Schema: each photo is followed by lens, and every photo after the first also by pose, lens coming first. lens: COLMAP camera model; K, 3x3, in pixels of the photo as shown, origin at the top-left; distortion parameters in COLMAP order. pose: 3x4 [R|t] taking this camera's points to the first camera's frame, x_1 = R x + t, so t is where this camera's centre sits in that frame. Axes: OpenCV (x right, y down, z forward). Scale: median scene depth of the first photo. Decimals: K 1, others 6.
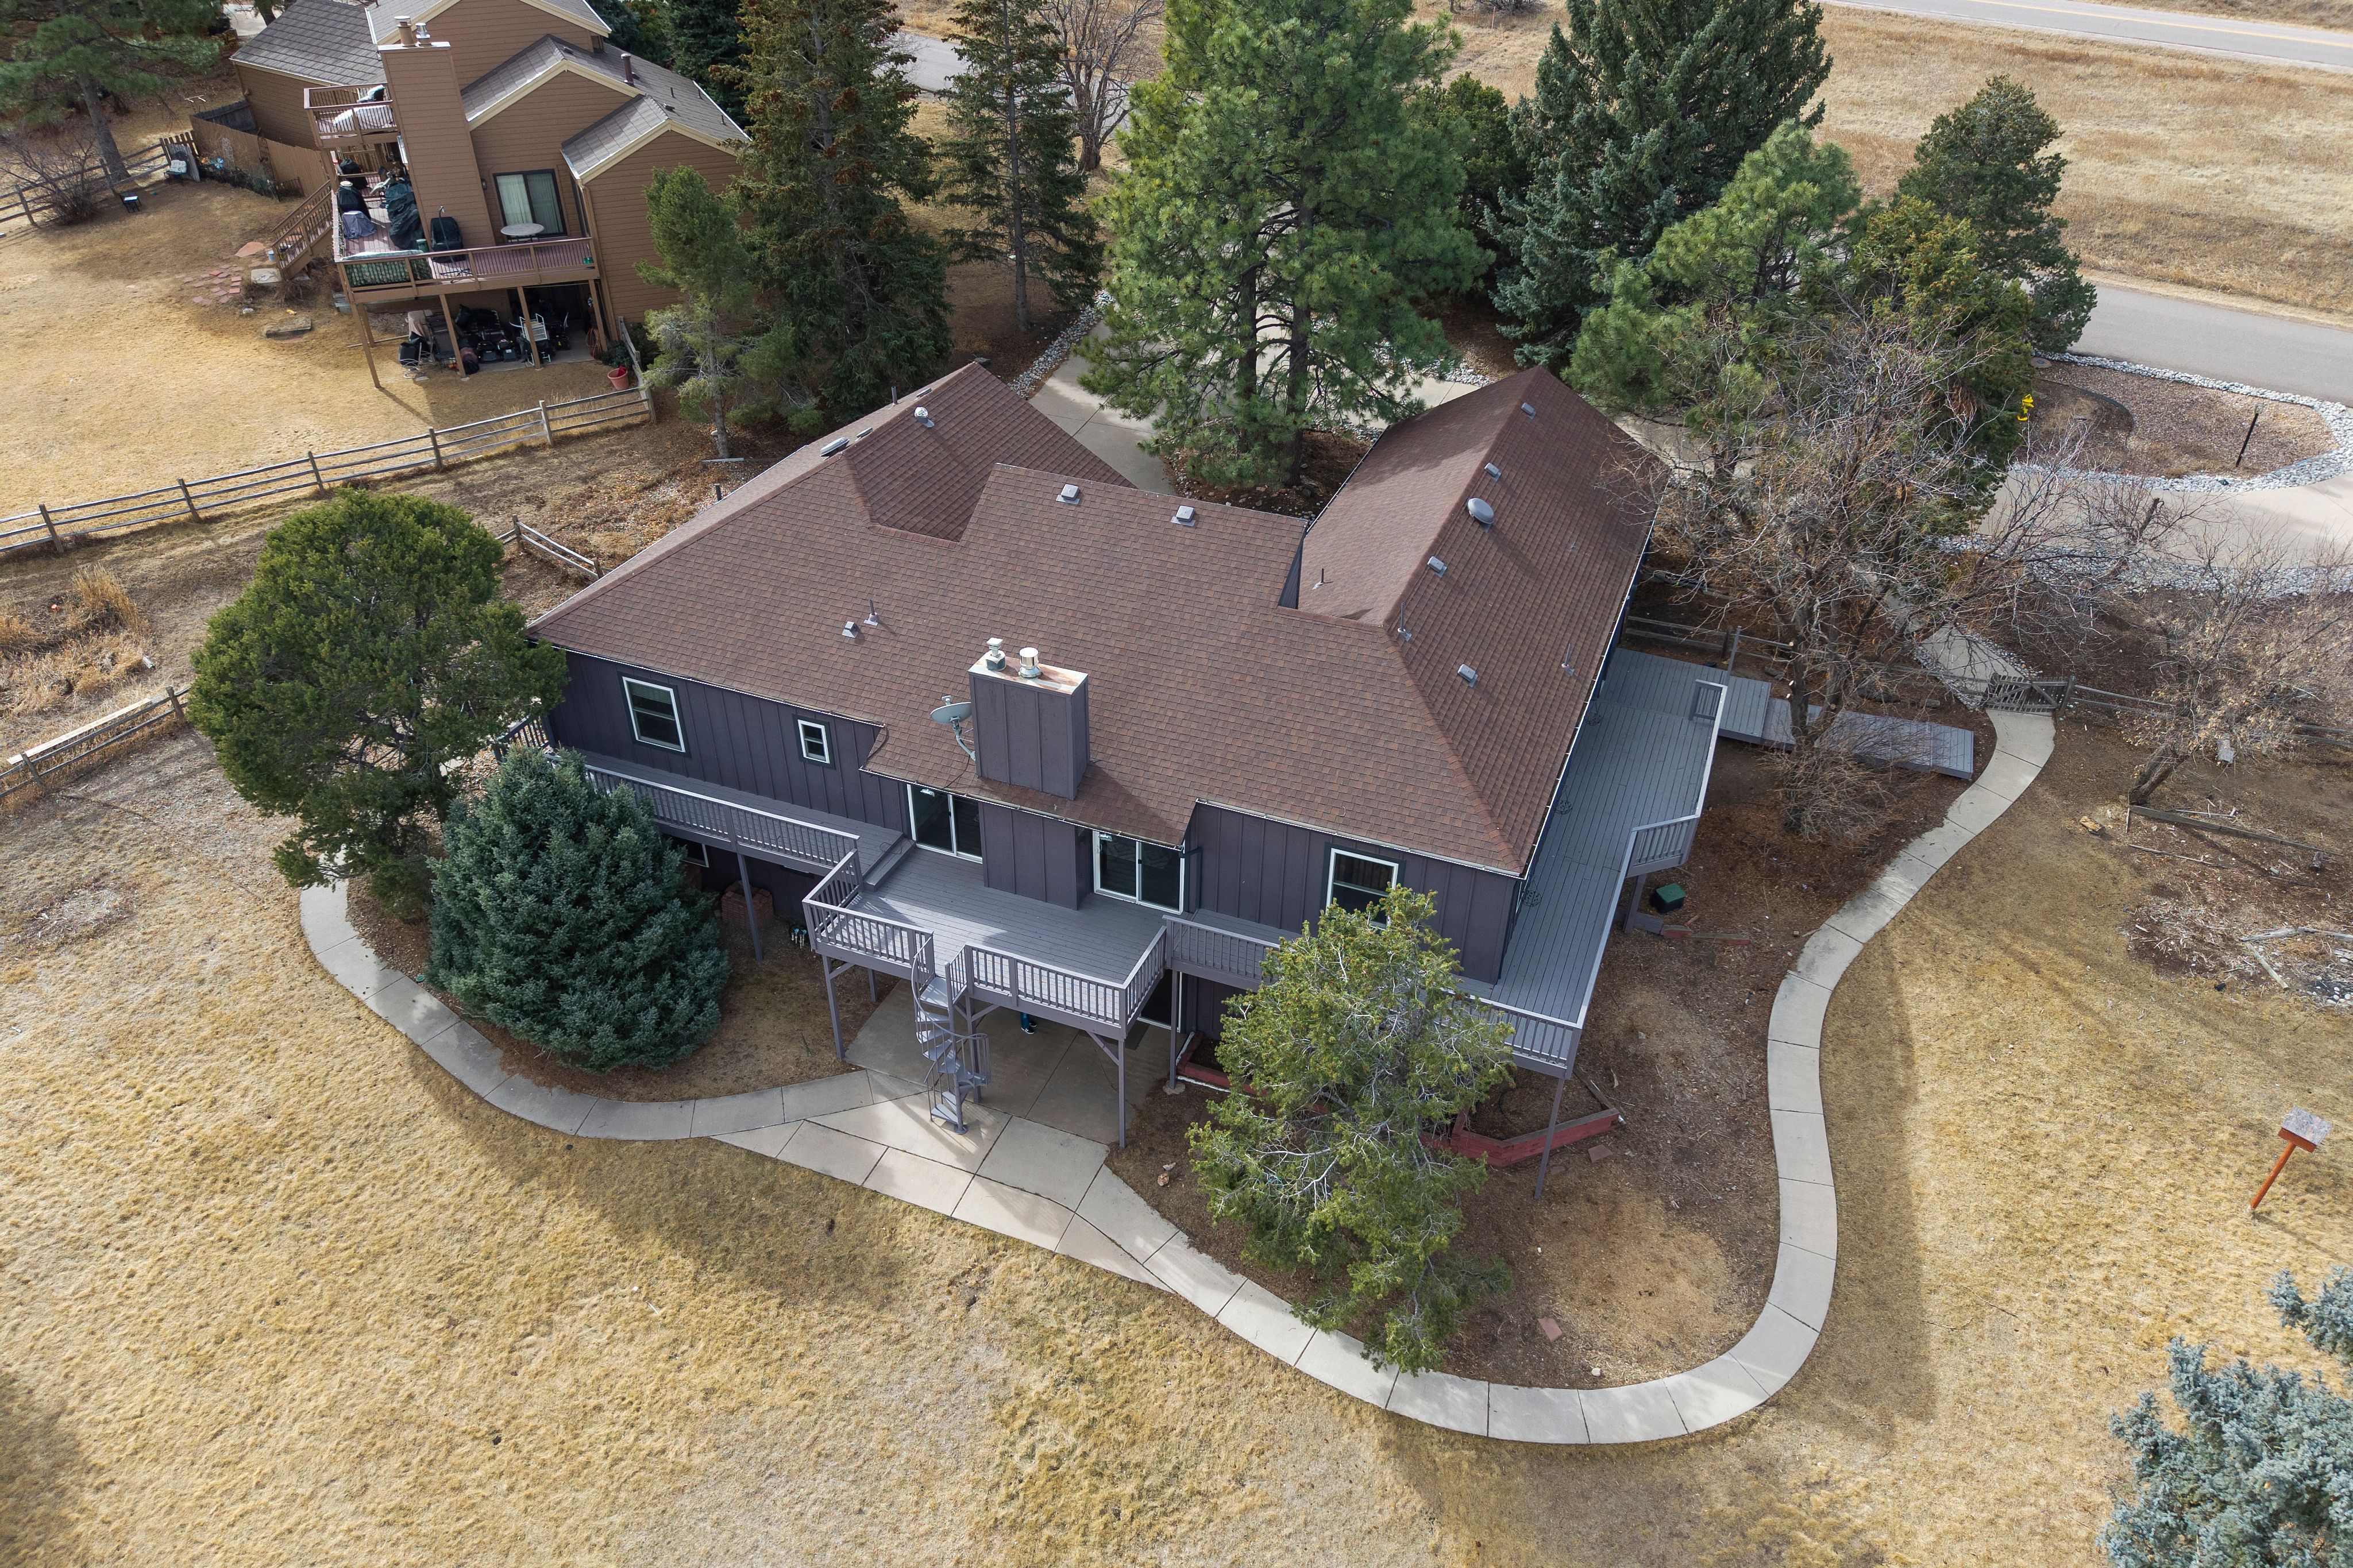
lens RADIAL K [[1609.6, 0, 1176.8], [0, 1609.6, 832.5], [0, 0, 1]] dist [0.030061, -0.035584]
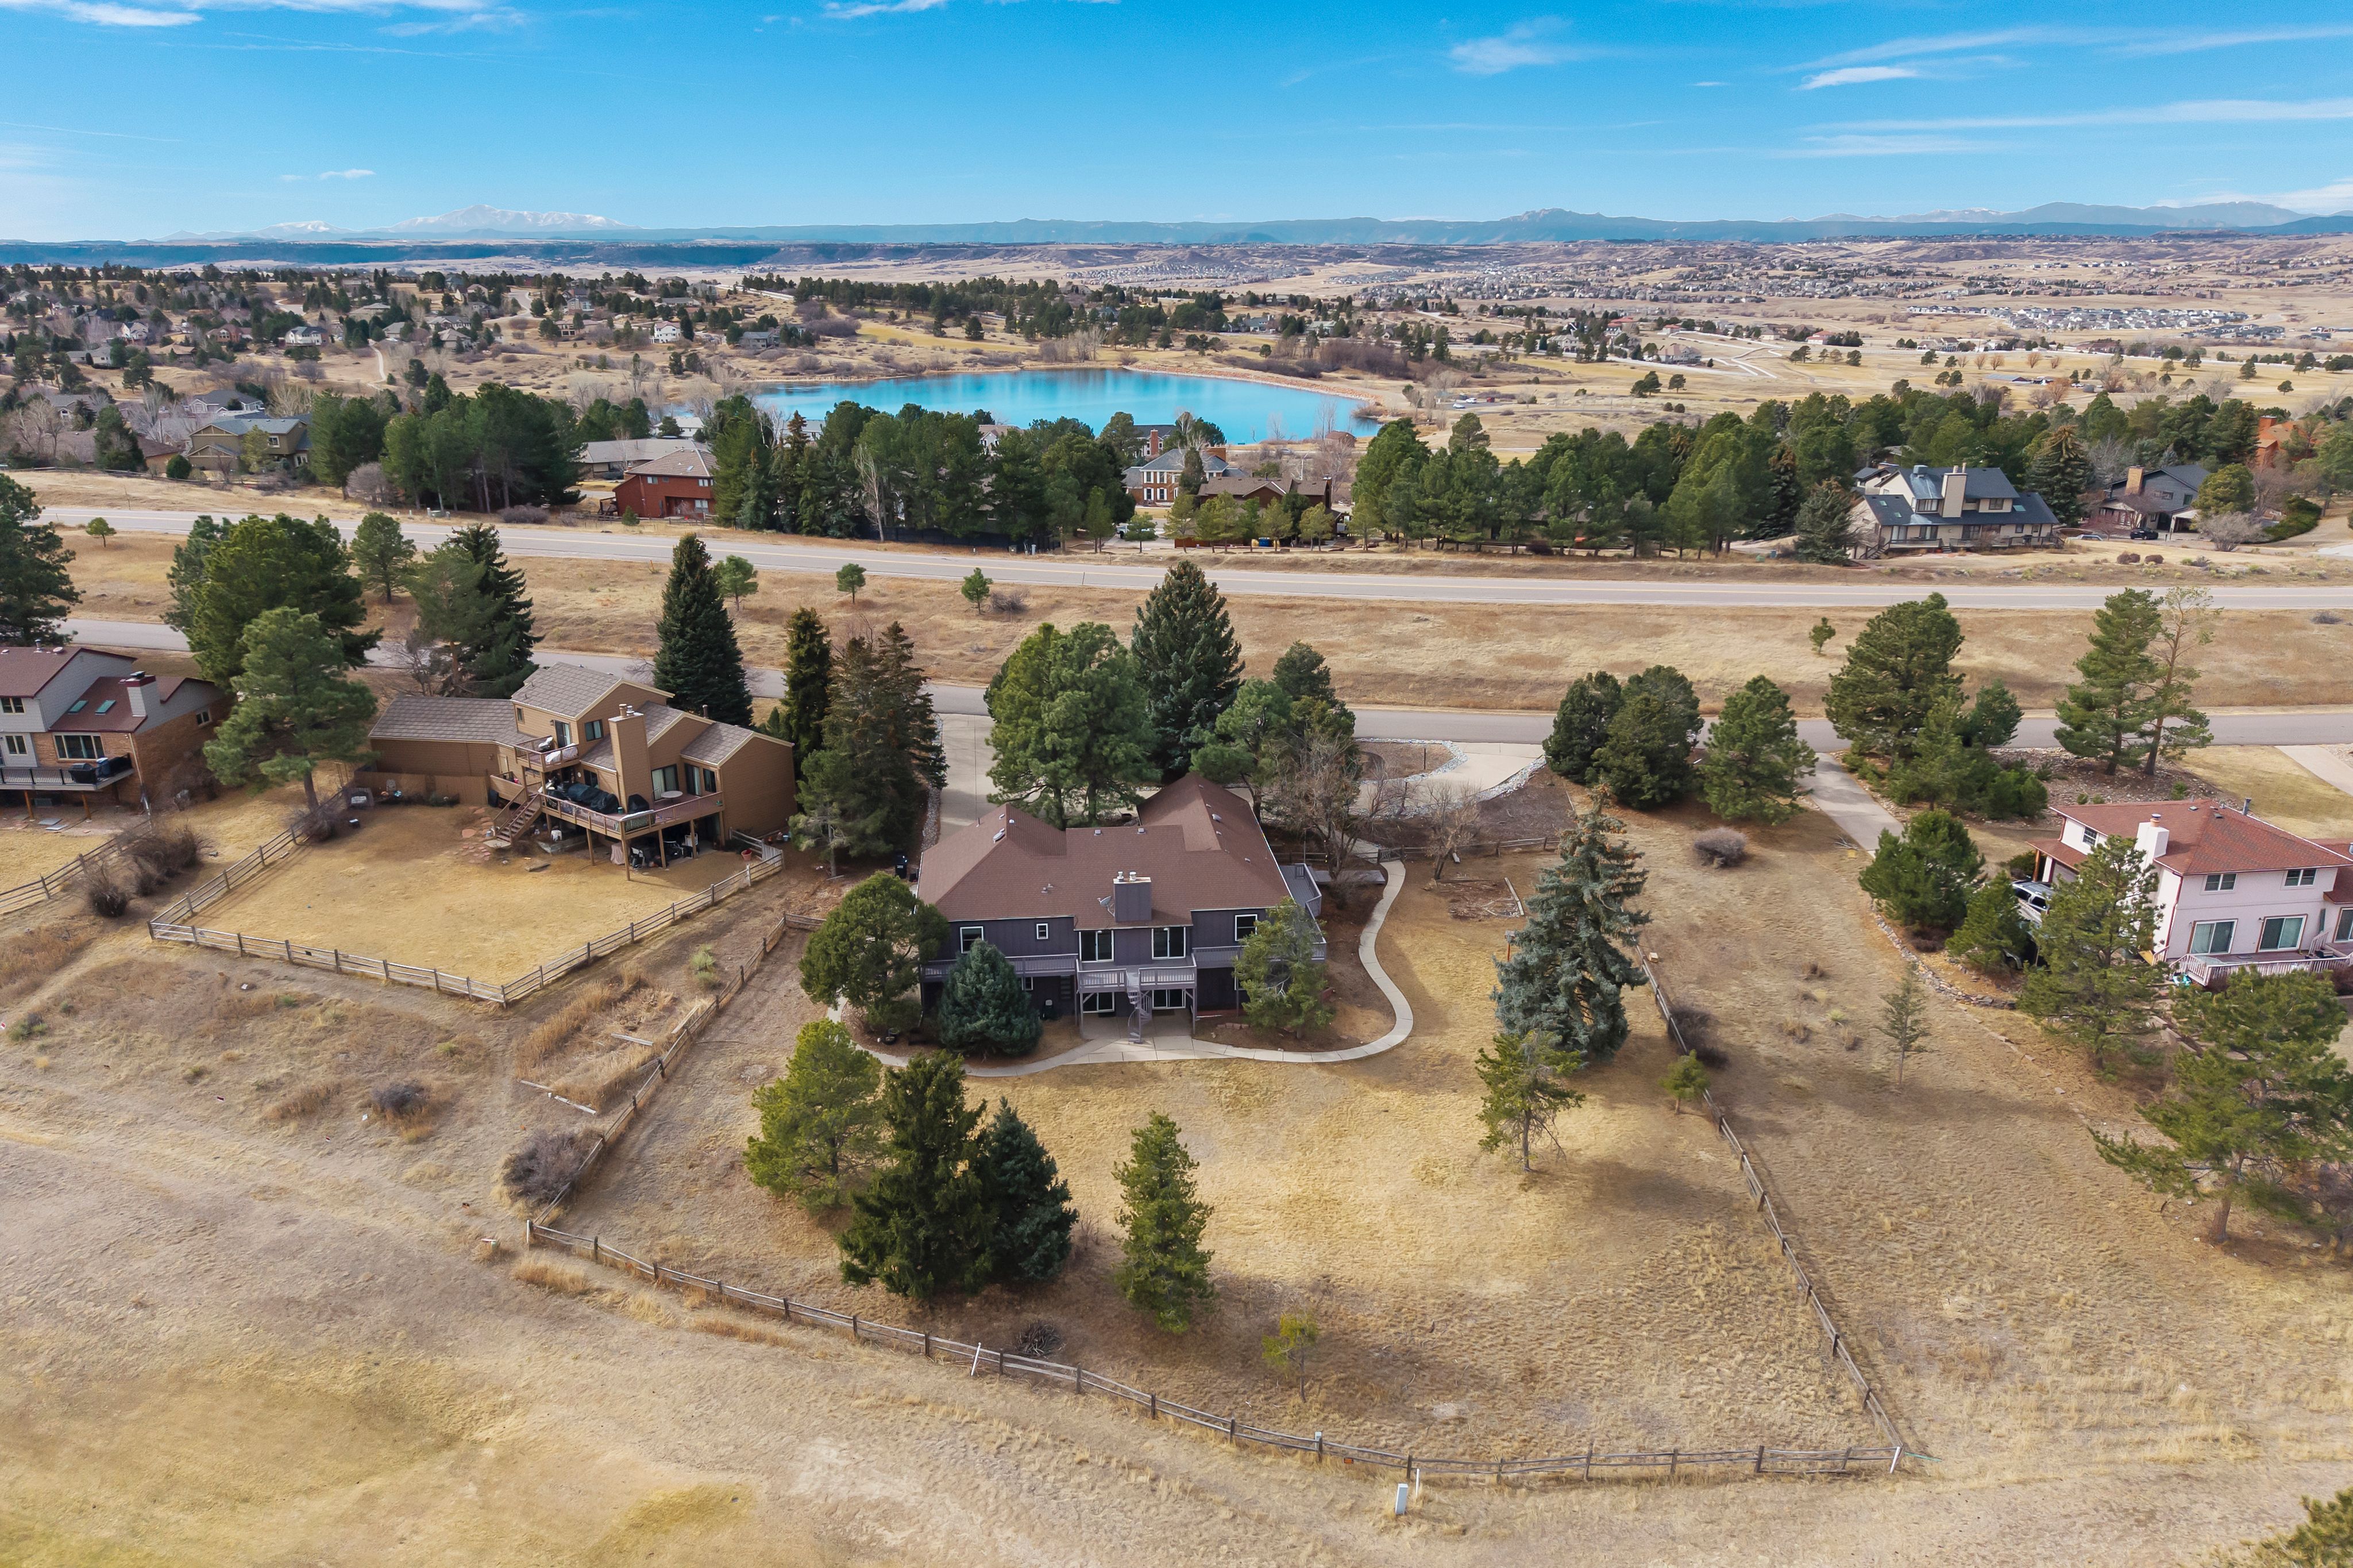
lens RADIAL K [[1636.8, 0, 1176.5], [0, 1636.8, 784.0], [0, 0, 1]] dist [0.052195, -0.063145]
pose [[0.888411, -0.159234, 0.430546, -1.037186], [0.280548, 0.930708, -0.234683, 0.375867], [-0.363343, 0.329284, 0.871524, -1.415148]]
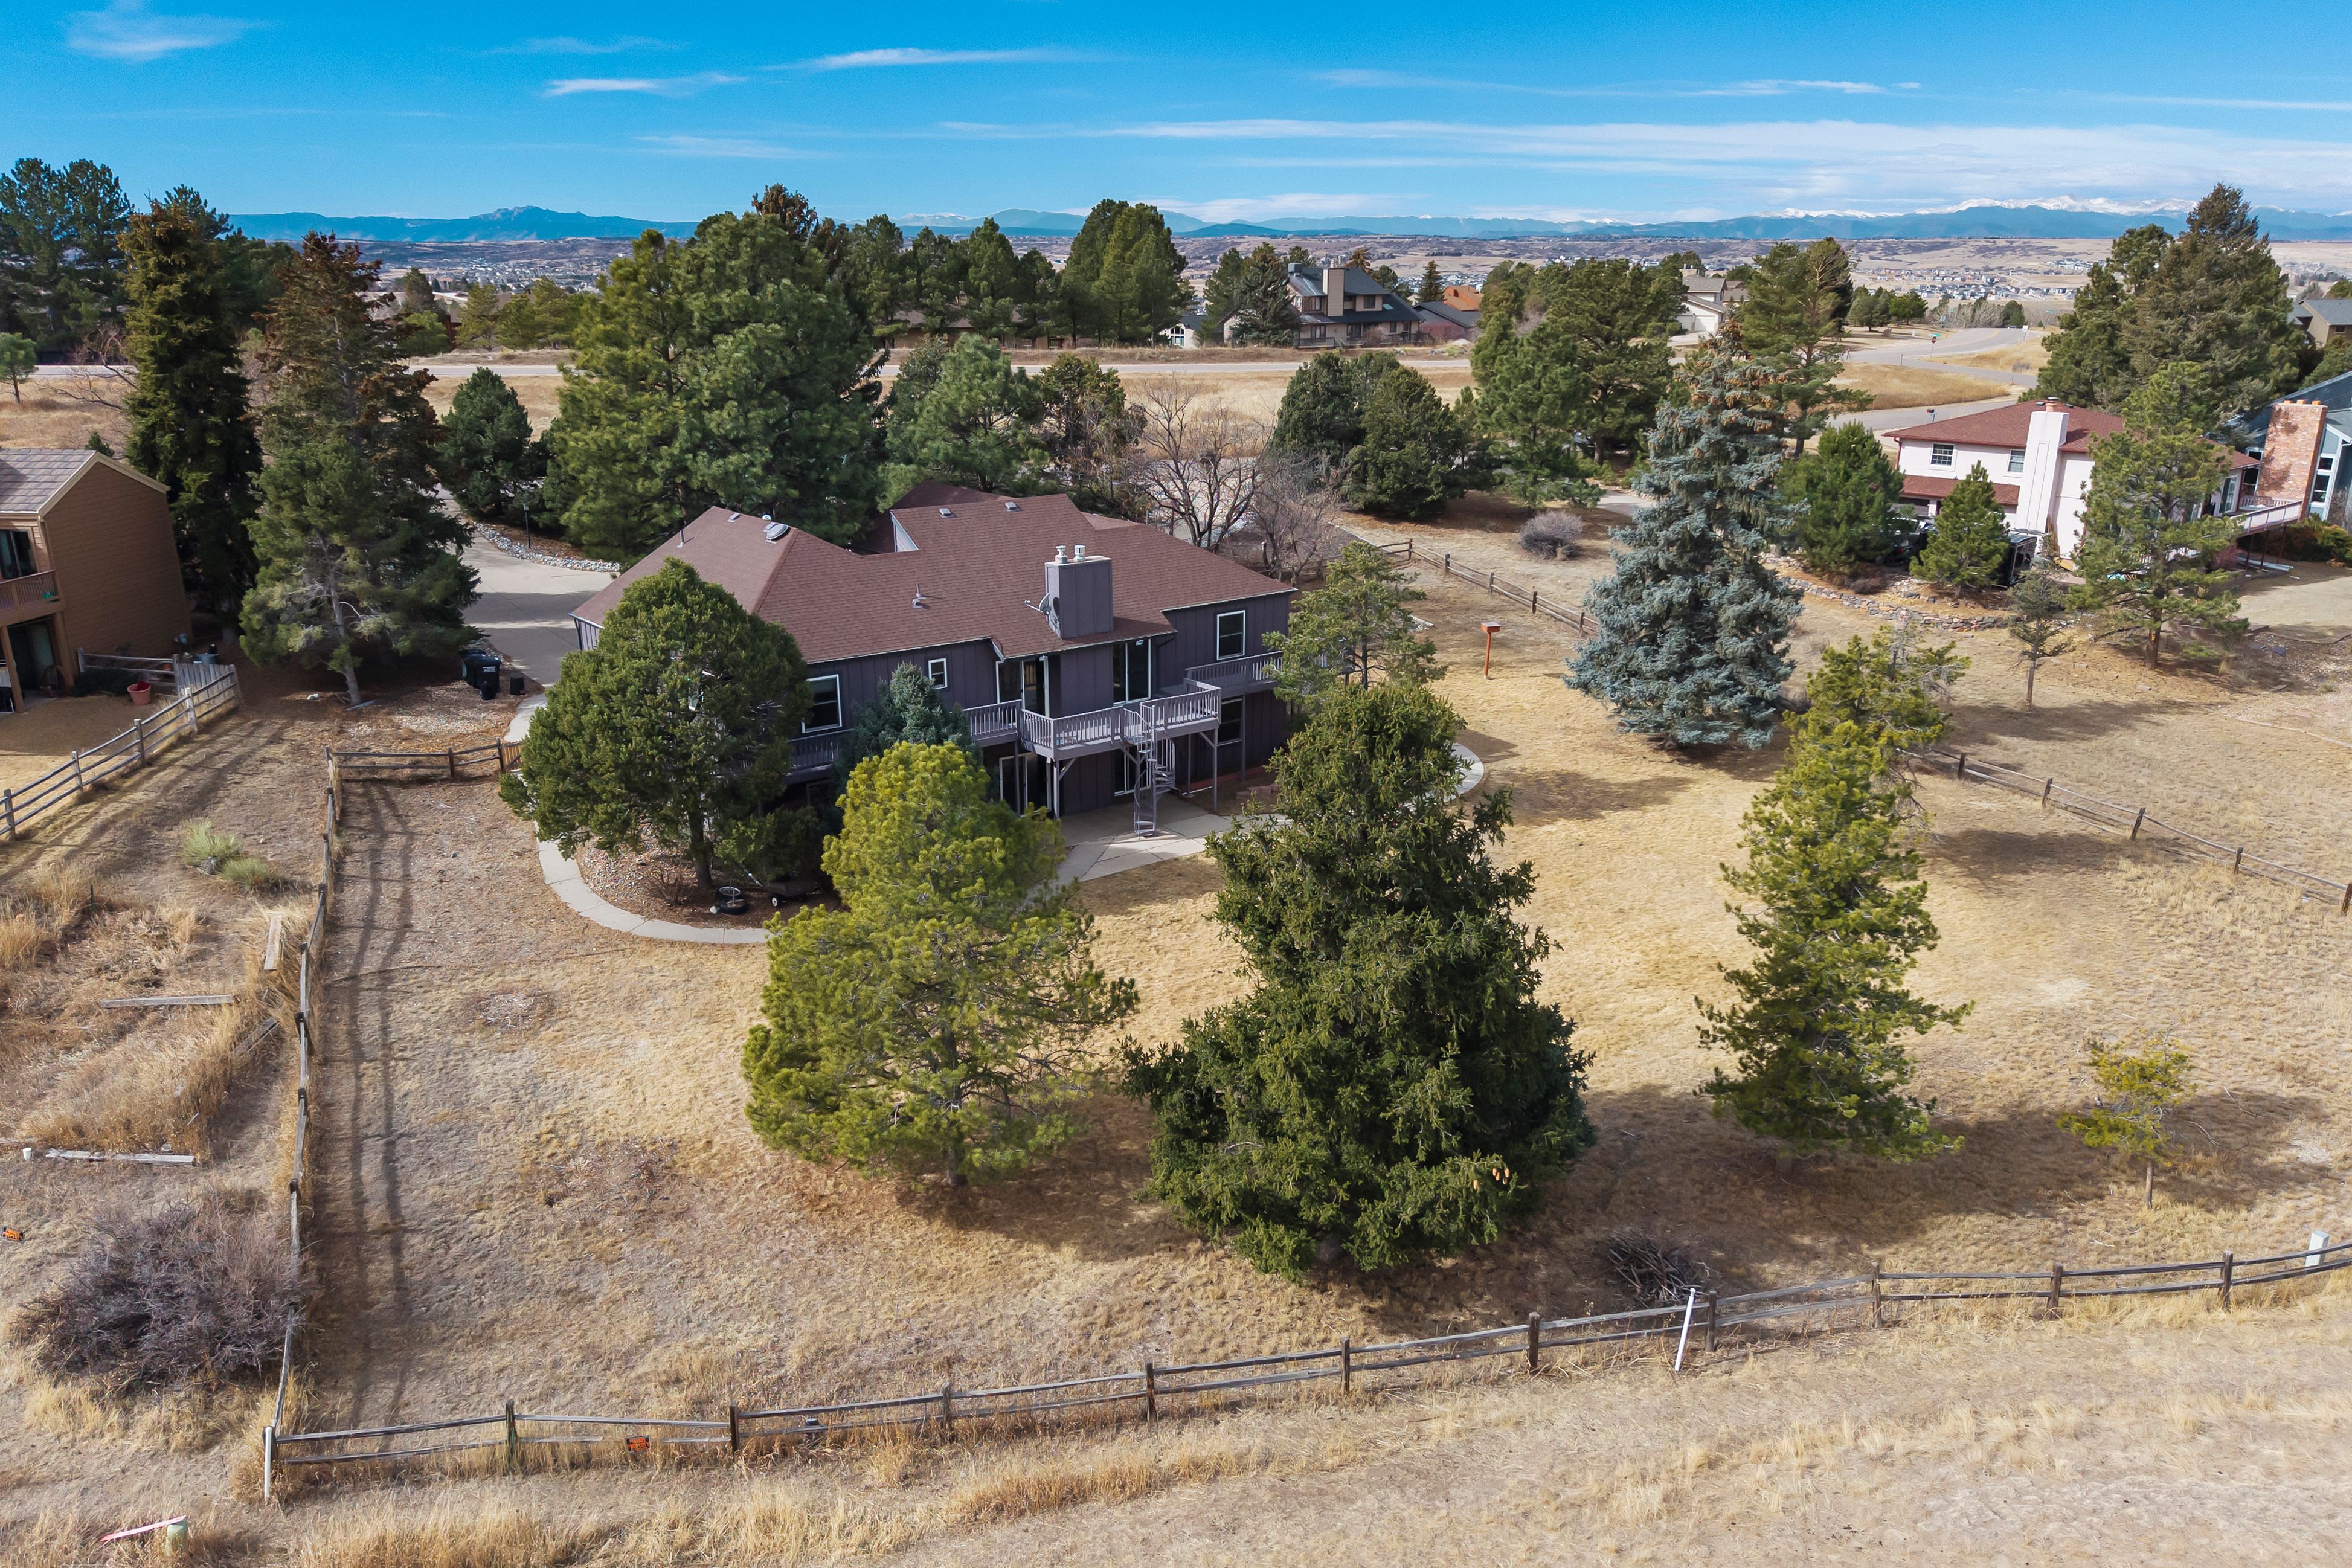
lens RADIAL K [[1713.6, 0, 1171.7], [0, 1713.6, 814.7], [0, 0, 1]] dist [0.011438, -0.011092]
pose [[0.514739, -0.284366, 0.808813, -1.250705], [0.506987, 0.861729, -0.019682, 0.172411], [-0.691381, 0.420189, 0.587736, -0.030129]]
